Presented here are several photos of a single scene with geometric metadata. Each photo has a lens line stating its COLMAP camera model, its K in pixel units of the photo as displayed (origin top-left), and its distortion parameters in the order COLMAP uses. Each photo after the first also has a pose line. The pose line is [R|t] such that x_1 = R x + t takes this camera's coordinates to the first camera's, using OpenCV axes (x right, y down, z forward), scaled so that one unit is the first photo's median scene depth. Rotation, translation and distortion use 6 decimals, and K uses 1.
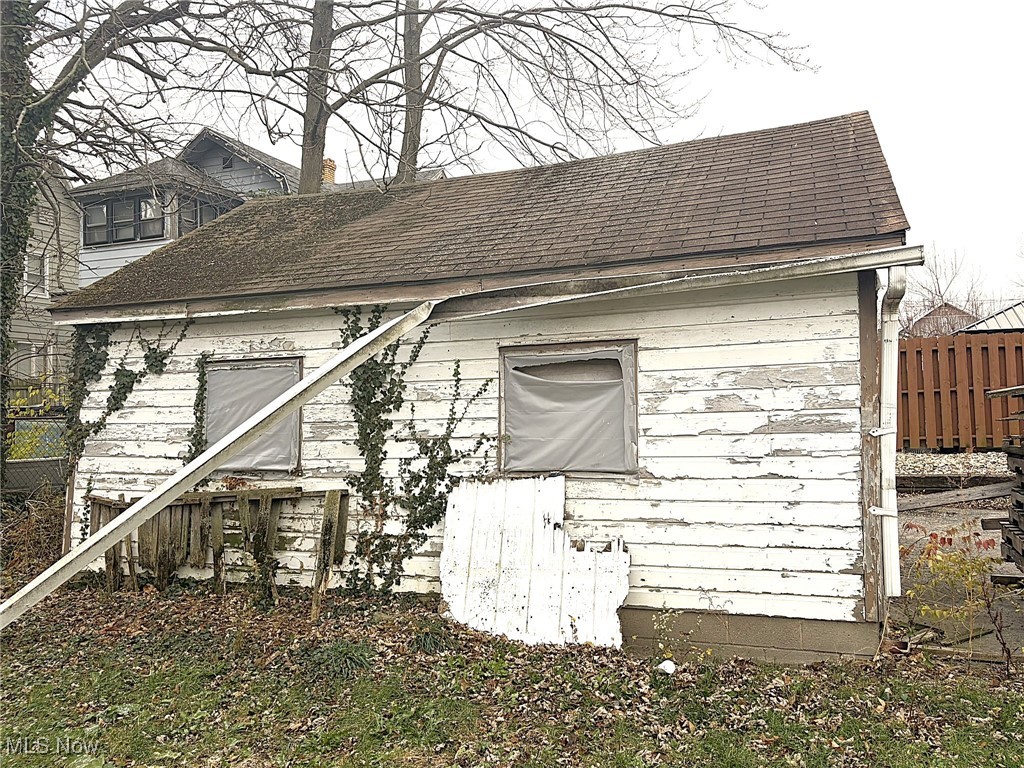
lens RADIAL K [[768.5, 0, 512.0], [0, 768.5, 384.0], [0, 0, 1]] dist [-0.001772, -0.001989]
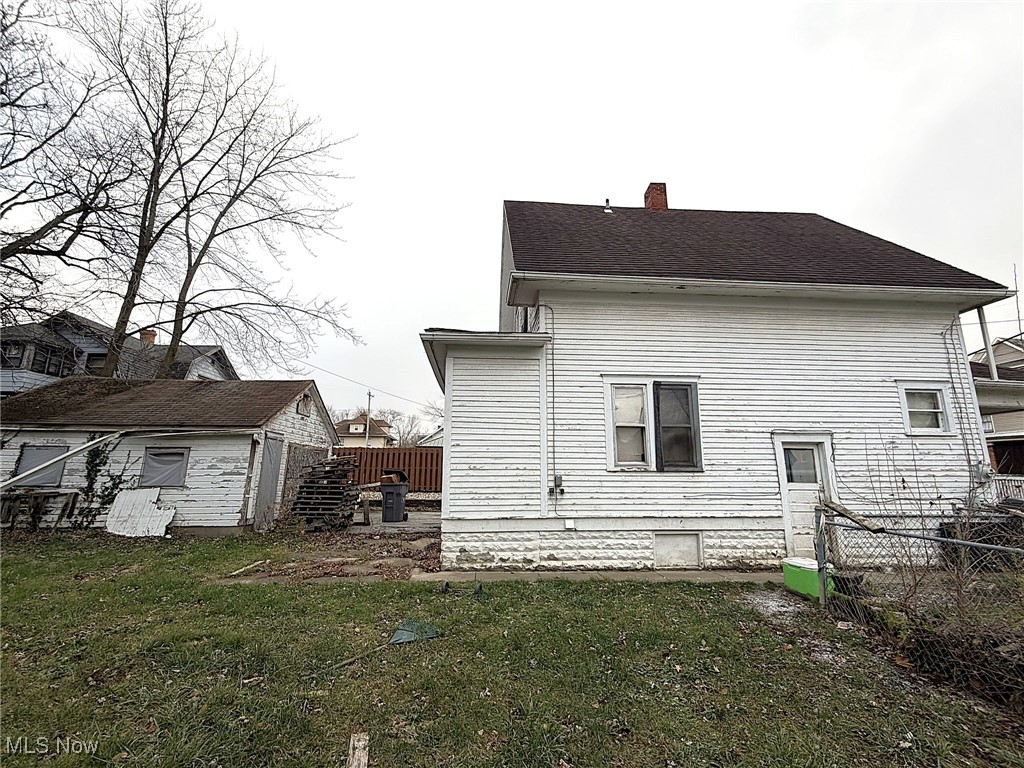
lens RADIAL K [[433.8, 0, 514.1], [0, 433.8, 393.2], [0, 0, 1]] dist [-0.013916, 0.000312]
pose [[0.899899, 0.103541, 0.423629, 0.573992], [-0.034220, 0.985176, -0.168100, -0.020778], [-0.434754, 0.136776, 0.890102, -1.279874]]
